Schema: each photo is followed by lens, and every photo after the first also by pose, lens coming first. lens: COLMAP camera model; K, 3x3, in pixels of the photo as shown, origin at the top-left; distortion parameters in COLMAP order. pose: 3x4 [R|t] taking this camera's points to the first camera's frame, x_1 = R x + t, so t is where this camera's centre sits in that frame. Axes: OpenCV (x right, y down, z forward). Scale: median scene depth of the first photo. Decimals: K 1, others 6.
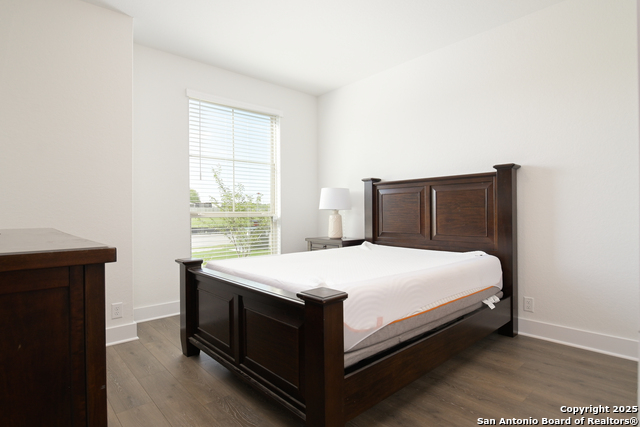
lens RADIAL K [[337.7, 0, 318.2], [0, 337.7, 211.4], [0, 0, 1]] dist [0.001640, -0.004407]
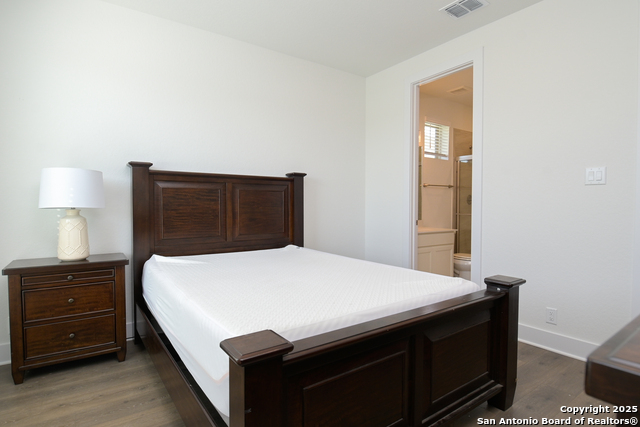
lens RADIAL K [[337.7, 0, 317.6], [0, 337.7, 214.2], [0, 0, 1]] dist [0.001640, -0.004407]
pose [[0.108391, -0.011060, 0.994047, -0.578406], [0.009884, 0.999901, 0.010047, 0.001771], [-0.994059, 0.008736, 0.108489, 0.687748]]
